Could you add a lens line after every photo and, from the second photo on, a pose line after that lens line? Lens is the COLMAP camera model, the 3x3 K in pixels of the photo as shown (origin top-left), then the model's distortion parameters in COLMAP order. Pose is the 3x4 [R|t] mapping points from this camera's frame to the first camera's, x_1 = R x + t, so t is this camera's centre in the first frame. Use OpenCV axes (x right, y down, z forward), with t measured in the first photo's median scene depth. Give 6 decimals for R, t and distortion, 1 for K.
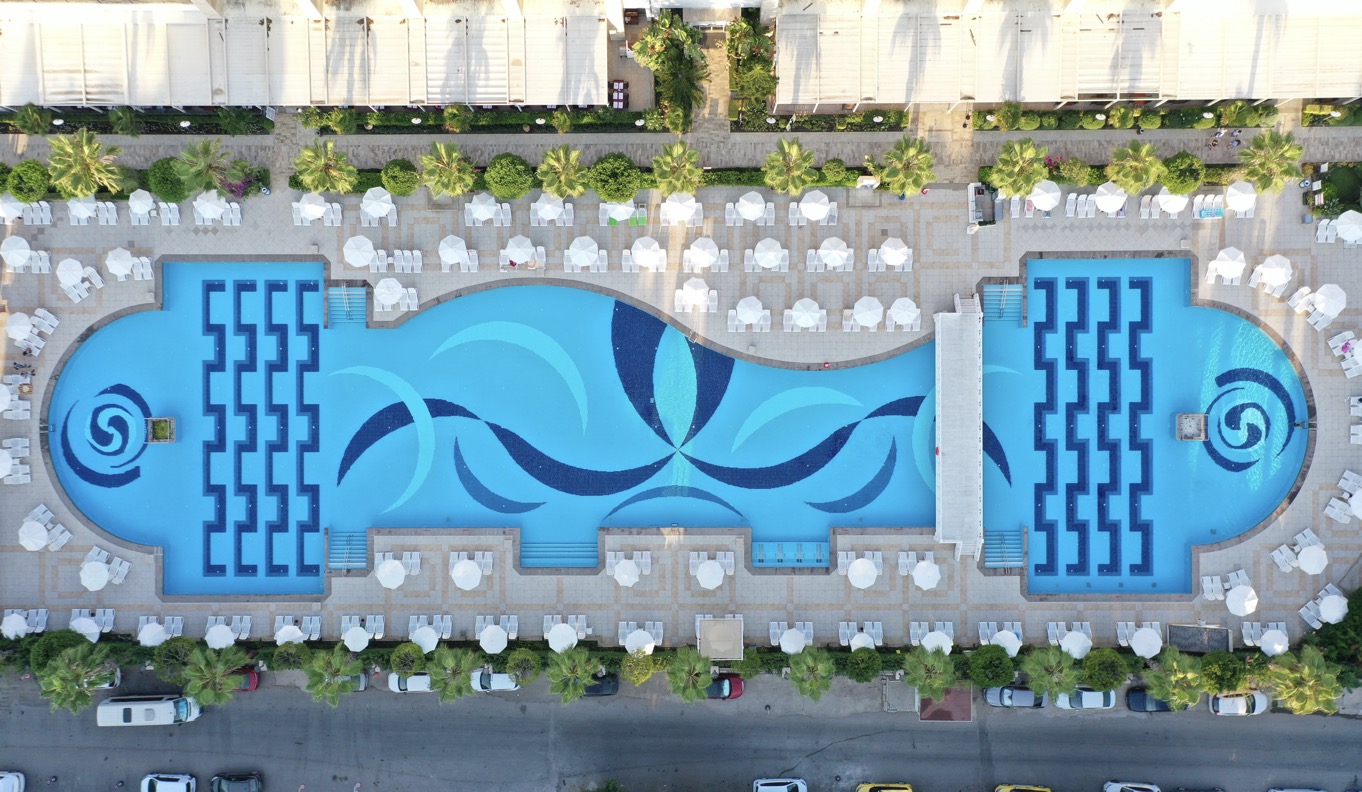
lens RADIAL K [[1053.8, 0, 694.0], [0, 1053.8, 394.7], [0, 0, 1]] dist [0.006556, 0.007426]
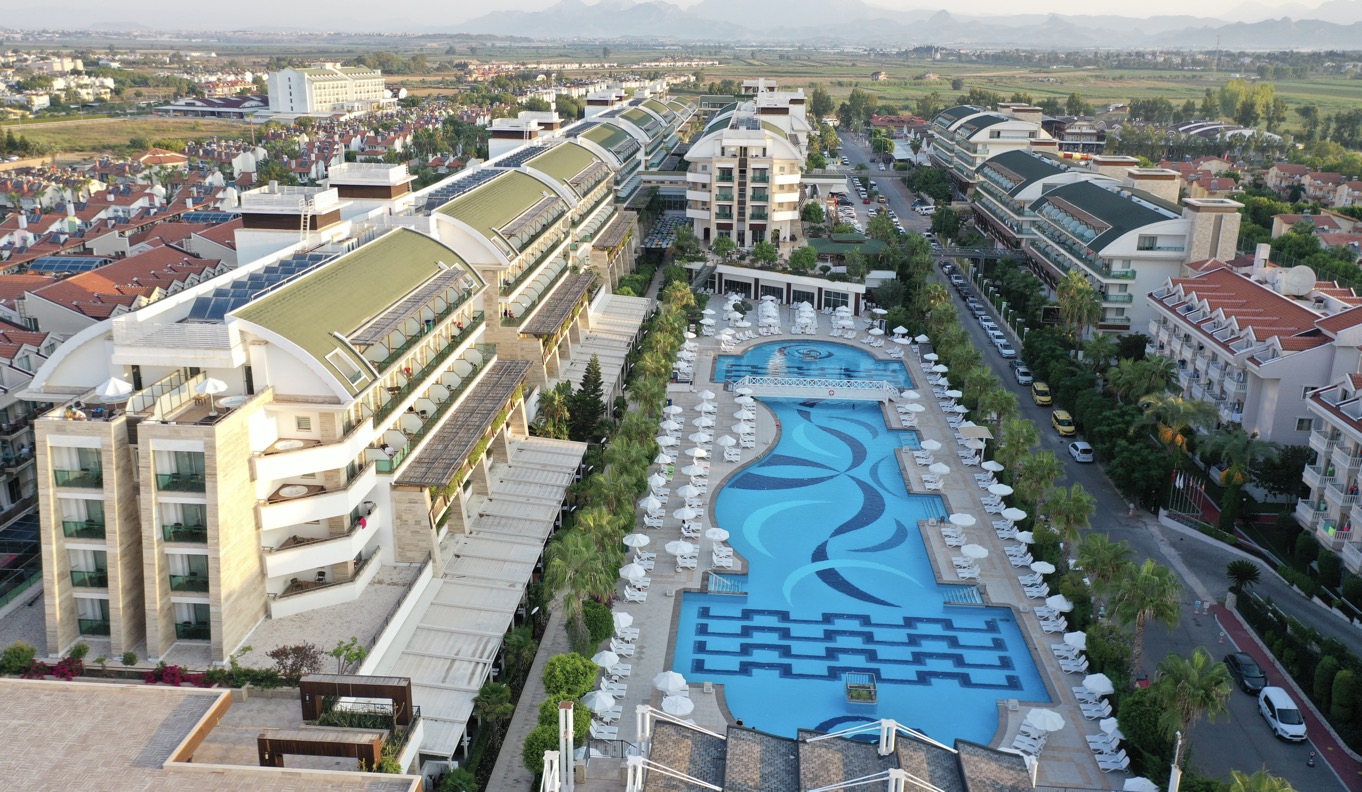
lens RADIAL K [[1053.8, 0, 675.8], [0, 1053.8, 395.6], [0, 0, 1]] dist [0.006556, 0.007426]
pose [[0.079197, -0.325157, 0.942338, -1.246382], [0.996726, 0.041278, -0.069525, -0.068235], [-0.016292, 0.944759, 0.327362, 0.479446]]
